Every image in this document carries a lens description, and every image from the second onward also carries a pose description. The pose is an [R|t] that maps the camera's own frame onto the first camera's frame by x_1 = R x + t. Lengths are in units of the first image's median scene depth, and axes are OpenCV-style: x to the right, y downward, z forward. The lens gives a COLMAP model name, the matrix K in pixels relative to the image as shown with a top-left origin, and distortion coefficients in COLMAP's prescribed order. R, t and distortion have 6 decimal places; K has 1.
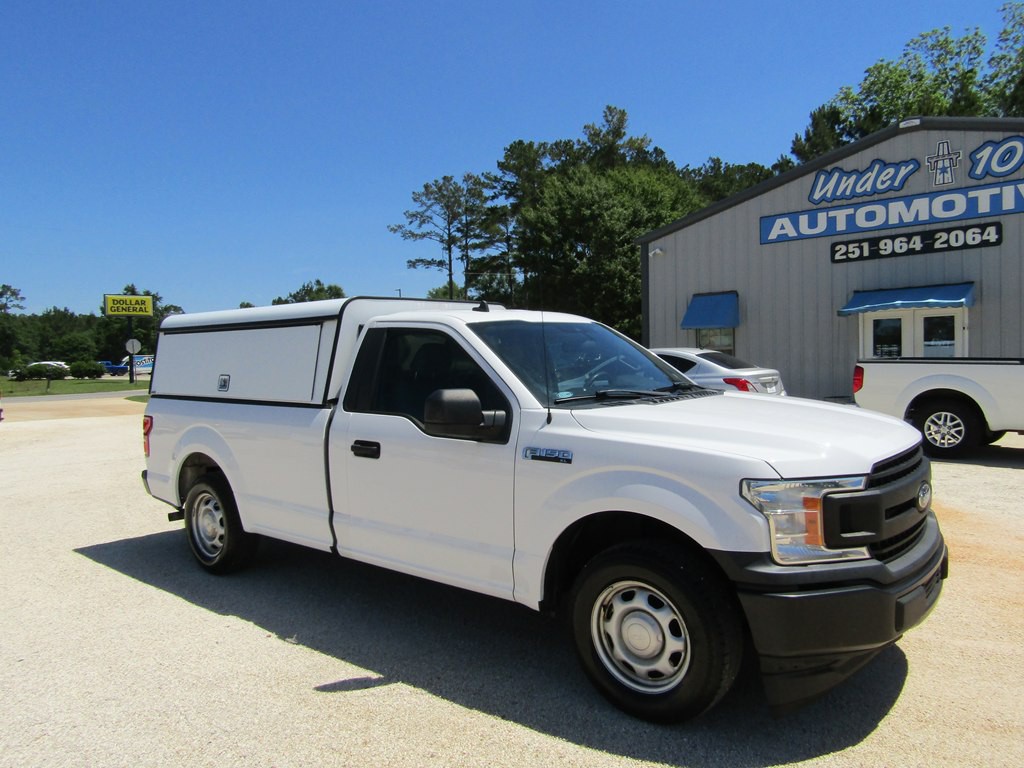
lens RADIAL K [[723.2, 0, 510.4], [0, 723.2, 380.9], [0, 0, 1]] dist [-0.004769, -0.006452]
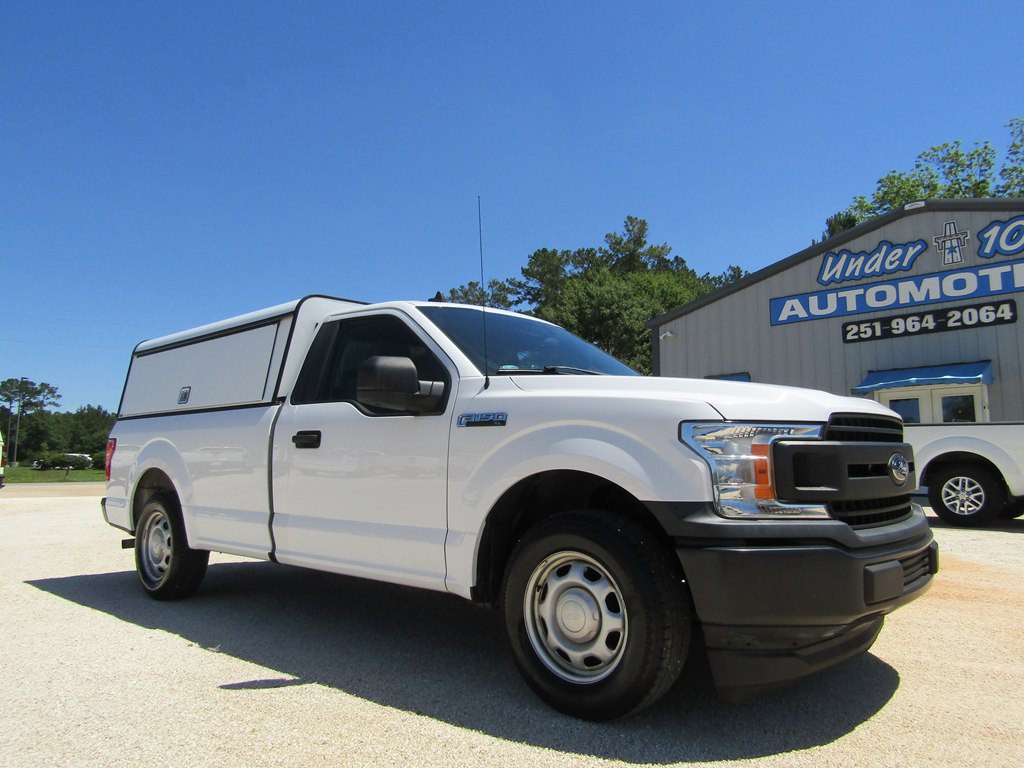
lens RADIAL K [[723.2, 0, 512.4], [0, 723.2, 384.7], [0, 0, 1]] dist [-0.004769, -0.006452]
pose [[0.999279, 0.014694, -0.035005, 0.087680], [-0.019648, 0.989136, -0.145686, 0.138237], [0.032484, 0.146269, 0.988711, 0.061340]]
